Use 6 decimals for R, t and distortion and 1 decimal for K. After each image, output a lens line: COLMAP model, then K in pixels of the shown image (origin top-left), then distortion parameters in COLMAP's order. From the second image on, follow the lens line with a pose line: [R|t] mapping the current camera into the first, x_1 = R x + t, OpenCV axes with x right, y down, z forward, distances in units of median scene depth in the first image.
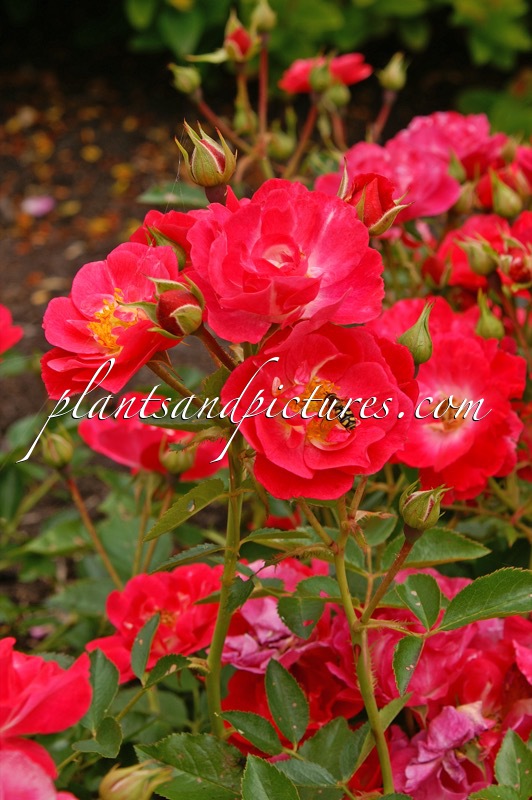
lens RADIAL K [[2329.0, 0, 267.1], [0, 2329.0, 399.6], [0, 0, 1]] dist [0.110456, 0.000000]
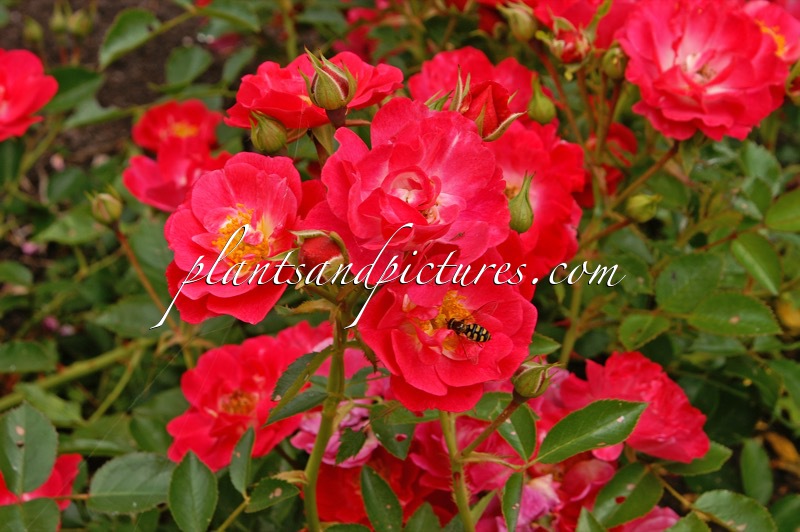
lens RADIAL K [[2214.3, 0, 398.7], [0, 2214.3, 266.7], [0, 0, 1]] dist [0.050730, 0.000000]
pose [[0.989294, -0.063960, 0.131172, -0.107698], [0.028527, 0.966254, 0.256005, -0.230754], [-0.143120, -0.249523, 0.957734, 0.054747]]
